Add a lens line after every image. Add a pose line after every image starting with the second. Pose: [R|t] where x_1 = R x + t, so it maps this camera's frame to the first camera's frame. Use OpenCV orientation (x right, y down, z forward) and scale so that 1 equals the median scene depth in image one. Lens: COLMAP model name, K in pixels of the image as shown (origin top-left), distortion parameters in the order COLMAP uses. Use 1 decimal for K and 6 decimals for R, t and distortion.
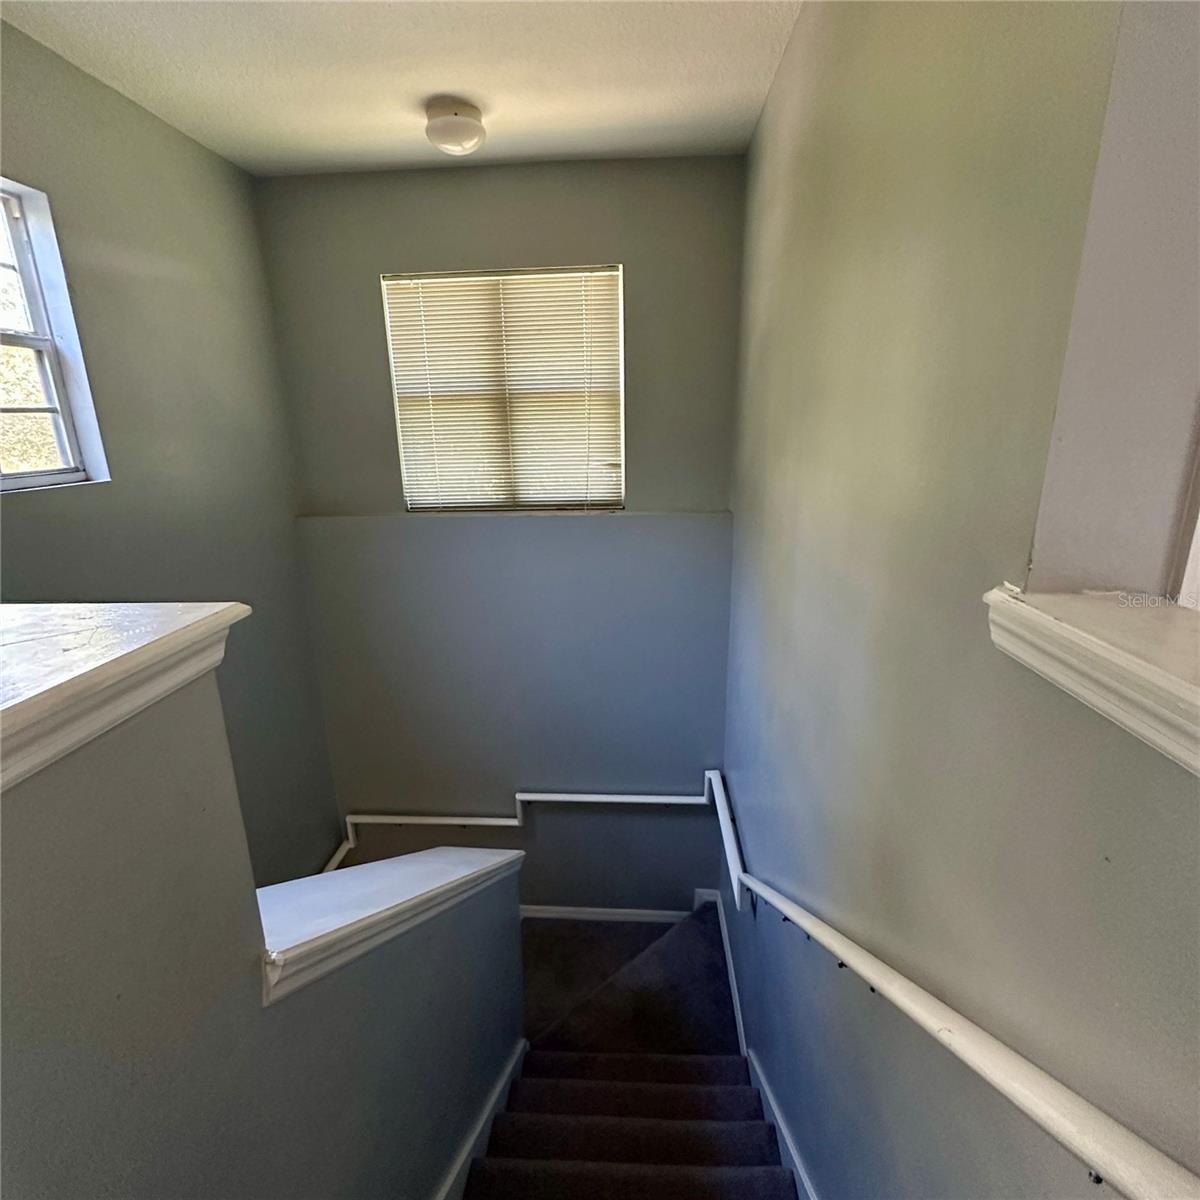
lens RADIAL K [[639.9, 0, 599.9], [0, 639.9, 599.0], [0, 0, 1]] dist [-0.003482, 0.002490]
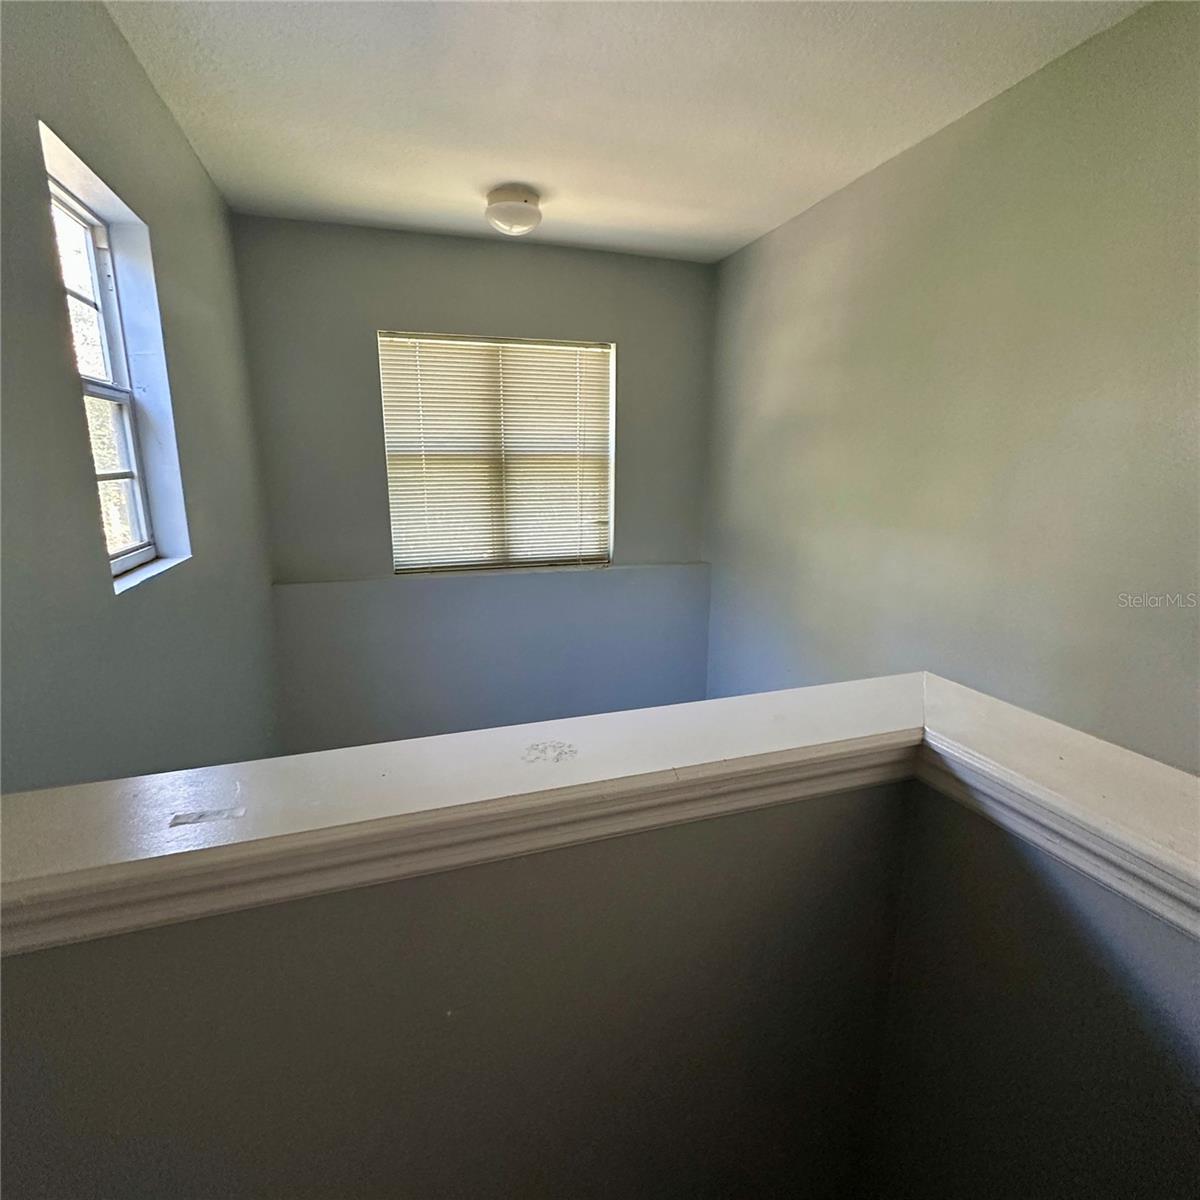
lens RADIAL K [[639.9, 0, 600.3], [0, 639.9, 600.3], [0, 0, 1]] dist [-0.003482, 0.002490]
pose [[0.928637, -0.057738, 0.366468, -0.393351], [0.081236, 0.995489, -0.049012, -0.028499], [-0.361985, 0.075284, 0.929139, 0.015532]]
